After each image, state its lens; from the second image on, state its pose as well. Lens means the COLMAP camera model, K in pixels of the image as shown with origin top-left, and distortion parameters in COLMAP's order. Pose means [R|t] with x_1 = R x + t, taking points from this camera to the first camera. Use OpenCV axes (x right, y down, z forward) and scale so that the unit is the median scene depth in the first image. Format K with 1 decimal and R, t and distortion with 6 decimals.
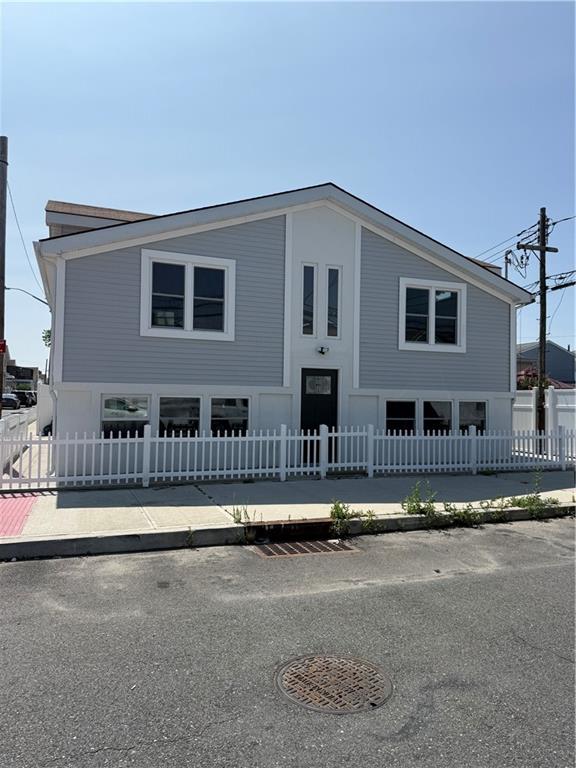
lens RADIAL K [[541.2, 0, 289.3], [0, 541.2, 382.0], [0, 0, 1]] dist [0.041333, -0.043074]
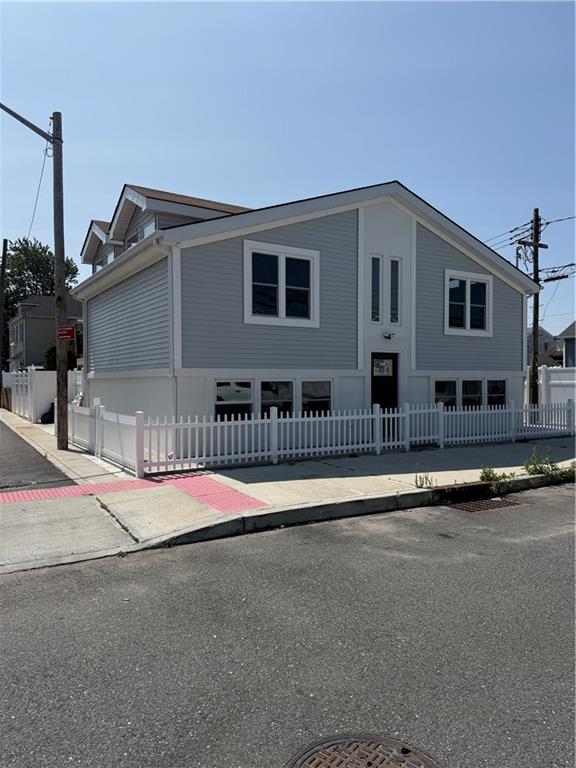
lens RADIAL K [[541.2, 0, 273.1], [0, 541.2, 386.7], [0, 0, 1]] dist [0.041333, -0.043074]
pose [[0.983346, -0.022121, 0.180391, -0.389011], [0.015383, 0.999134, 0.038664, -0.001502], [-0.181090, -0.035245, 0.982835, -0.040715]]
